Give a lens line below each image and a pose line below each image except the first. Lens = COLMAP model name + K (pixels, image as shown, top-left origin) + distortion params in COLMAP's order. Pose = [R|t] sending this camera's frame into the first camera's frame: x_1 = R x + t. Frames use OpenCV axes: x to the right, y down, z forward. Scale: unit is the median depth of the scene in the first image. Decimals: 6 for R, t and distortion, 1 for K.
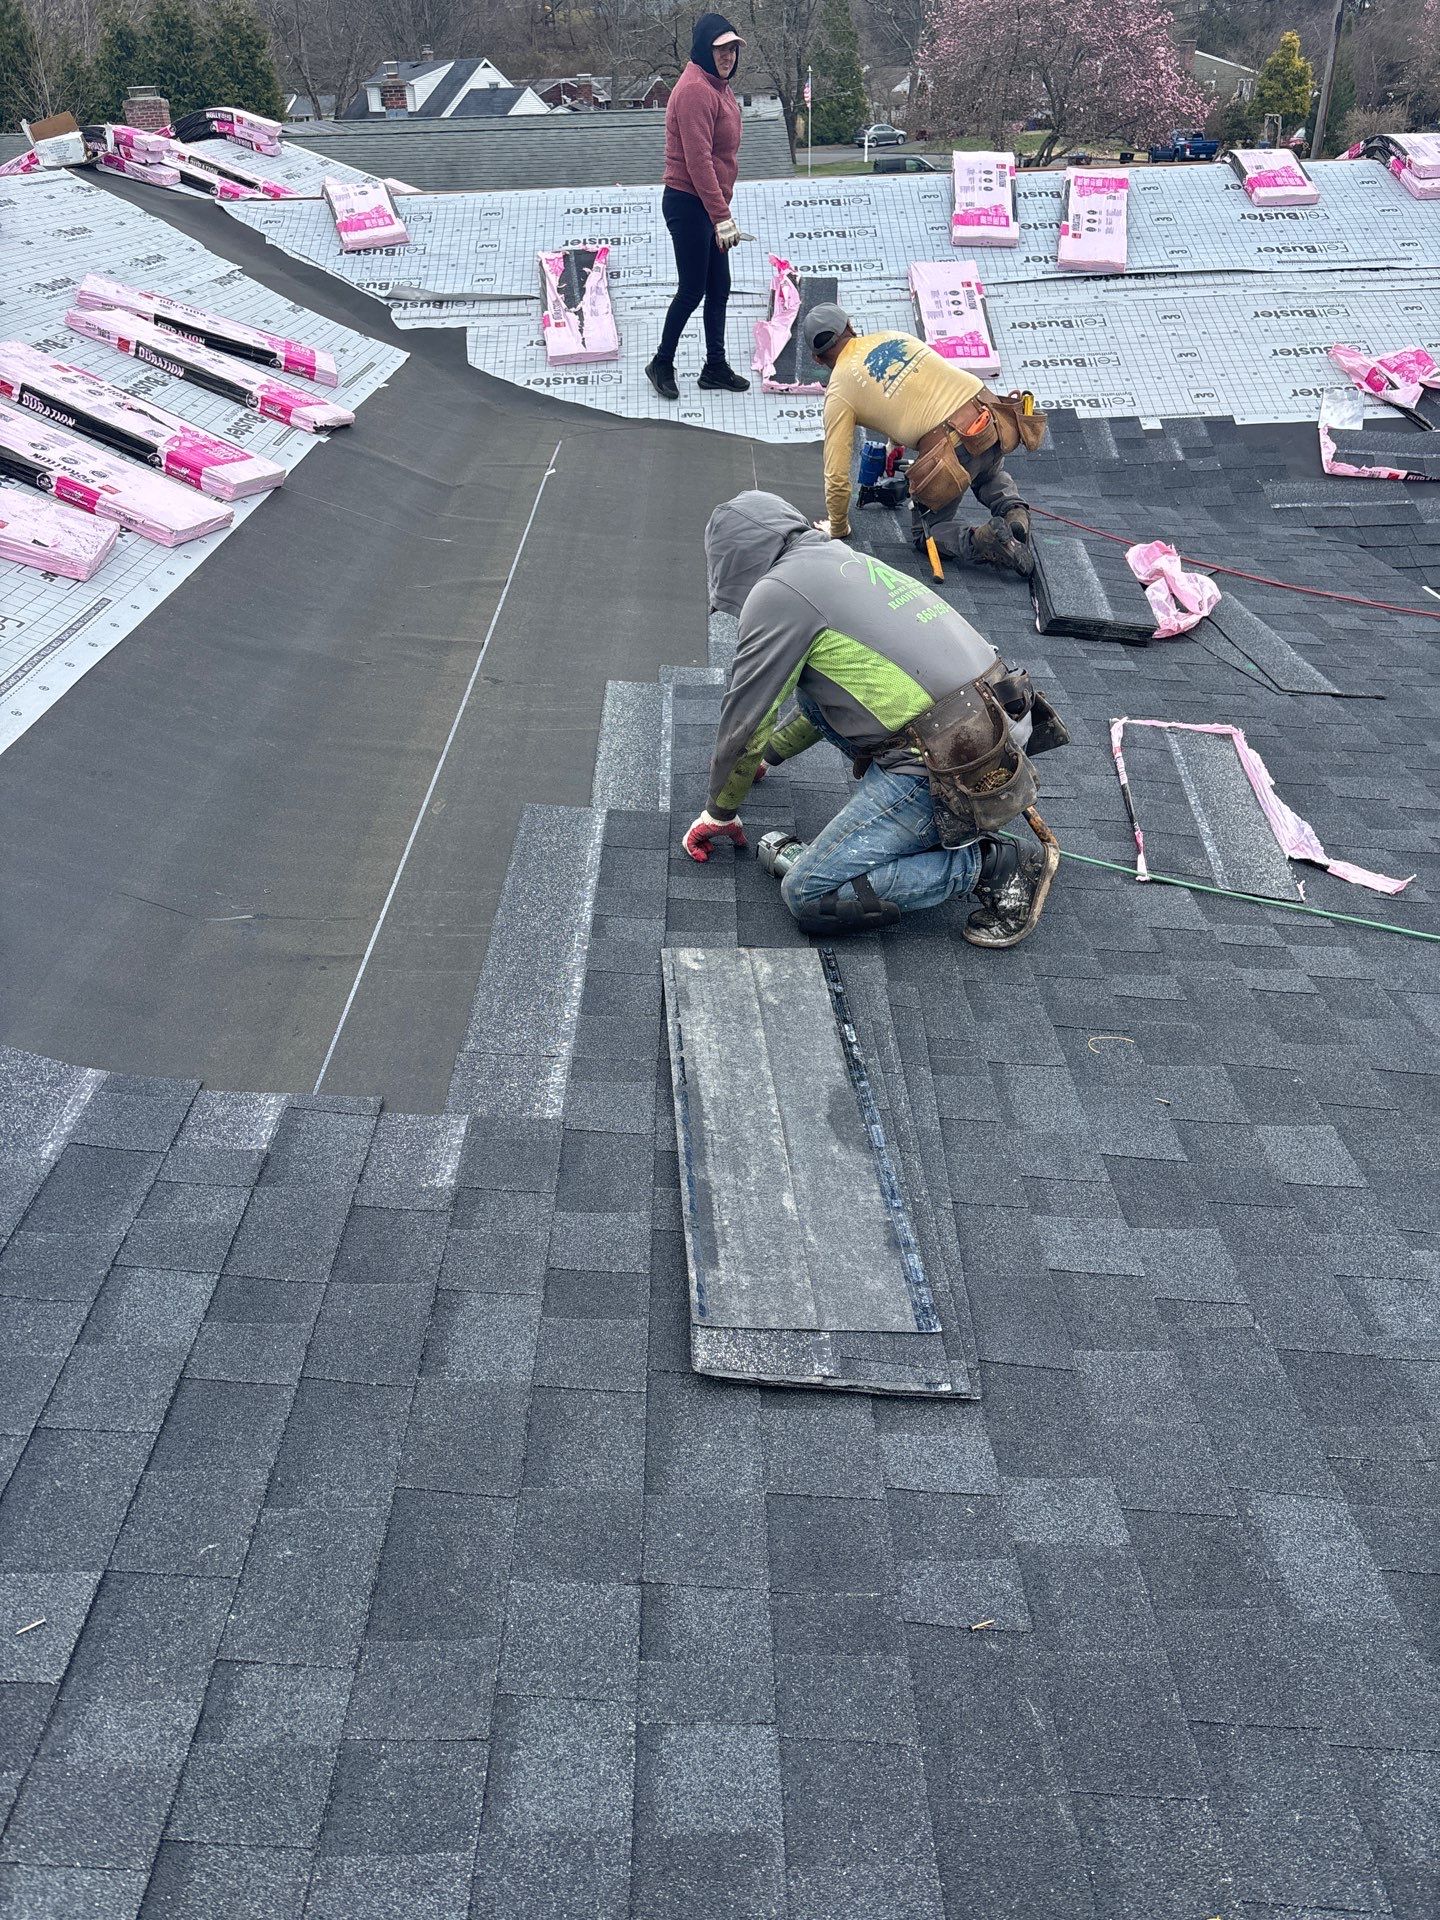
lens RADIAL K [[1399.9, 0, 727.1], [0, 1399.9, 977.7], [0, 0, 1]] dist [0.046096, -0.054947]
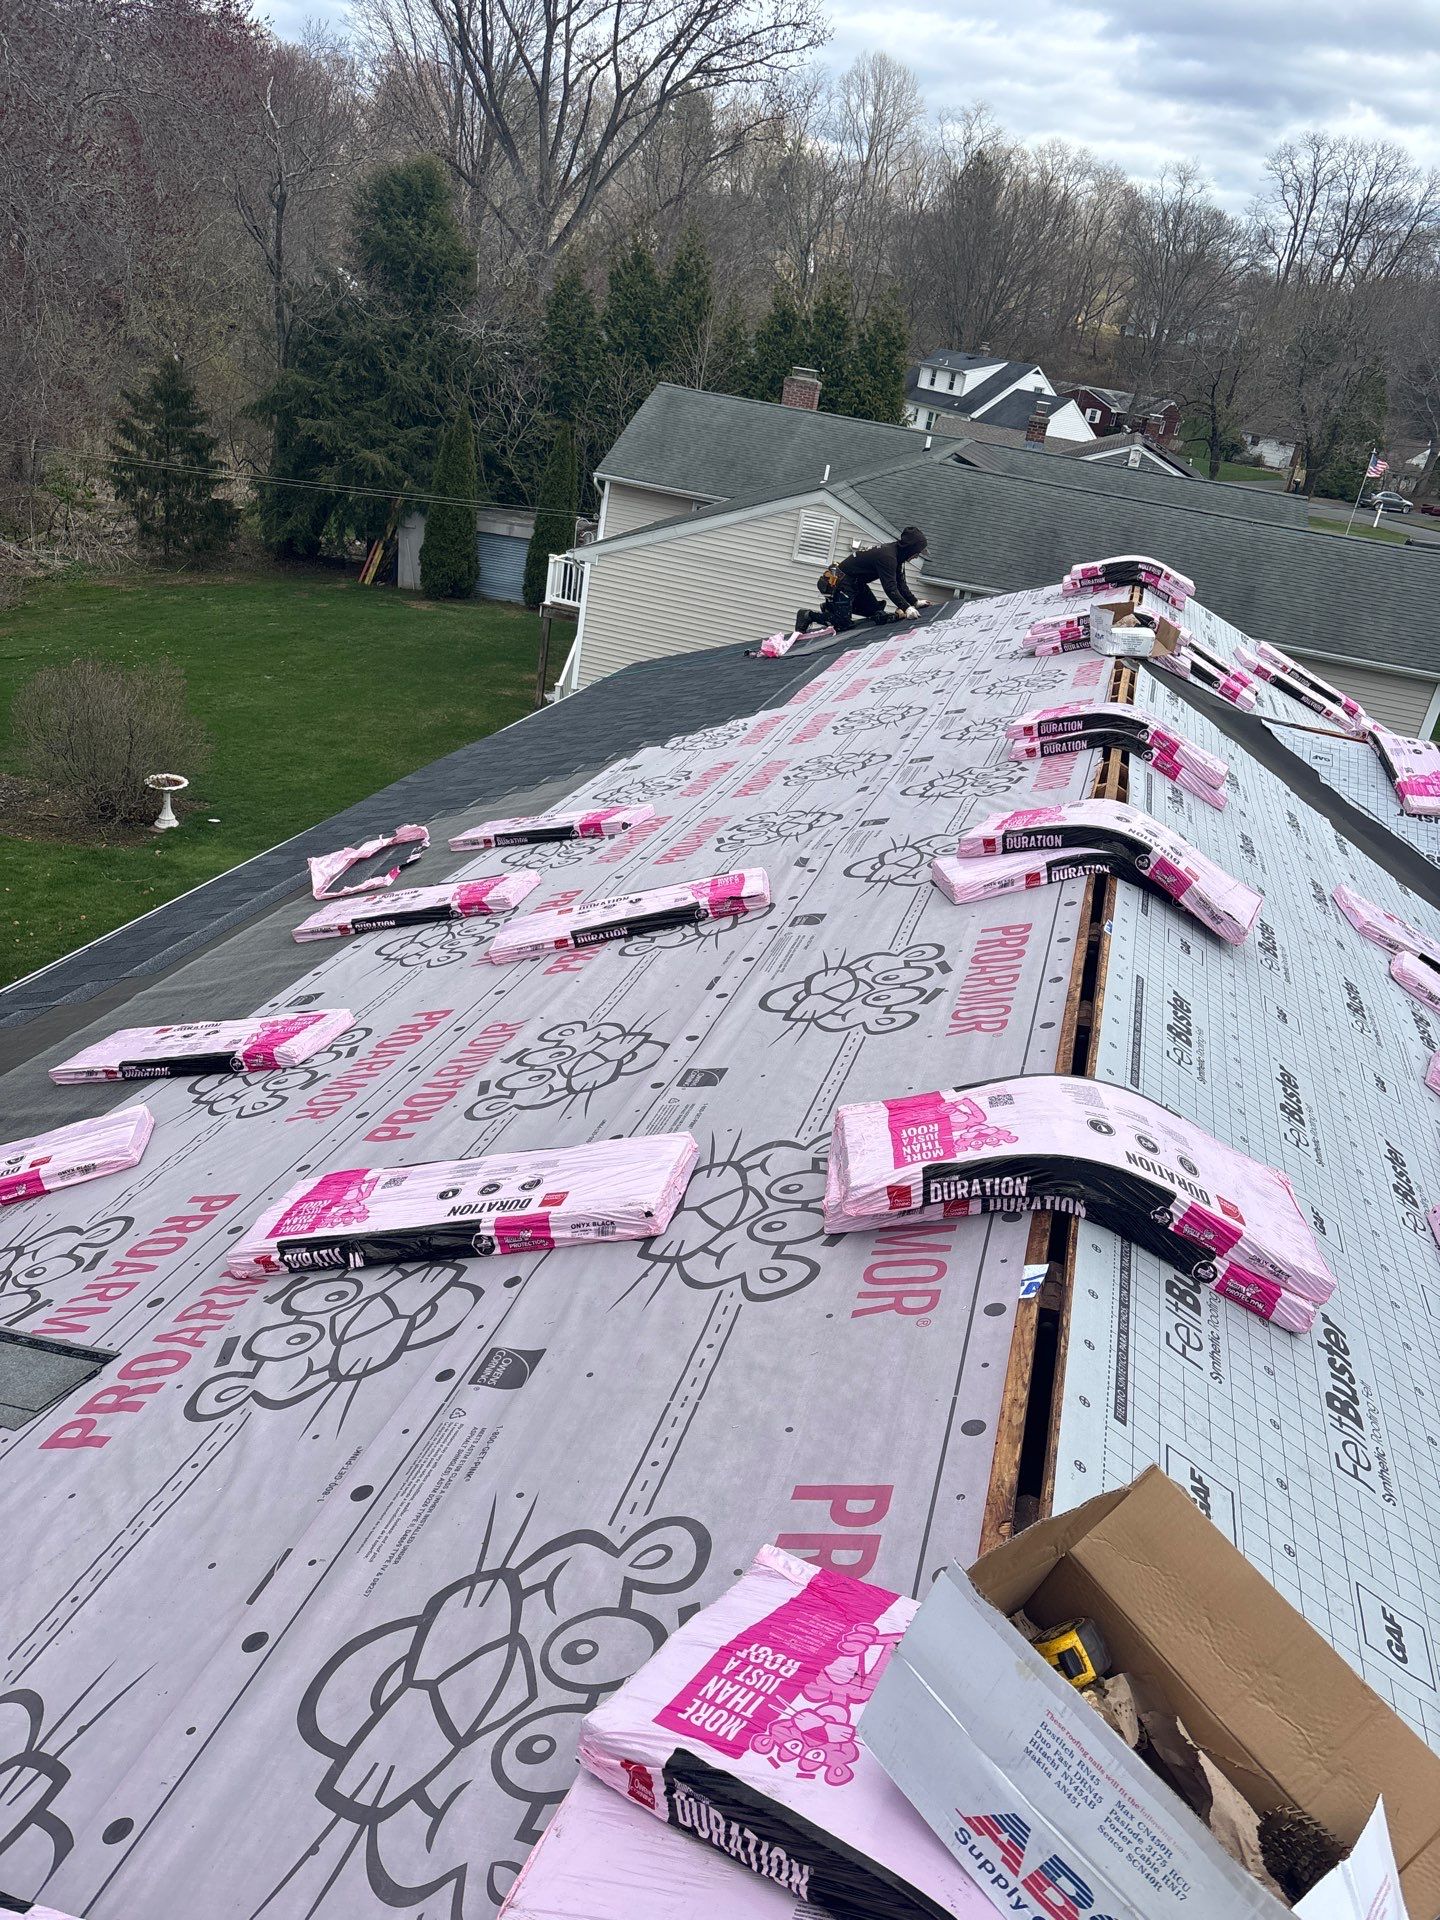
lens RADIAL K [[1399.9, 0, 727.1], [0, 1399.9, 977.7], [0, 0, 1]] dist [0.046096, -0.054947]
pose [[0.939067, 0.281400, -0.197398, -0.347229], [-0.307244, 0.944660, -0.114970, -0.098427], [0.154122, 0.168614, 0.973558, -0.022043]]
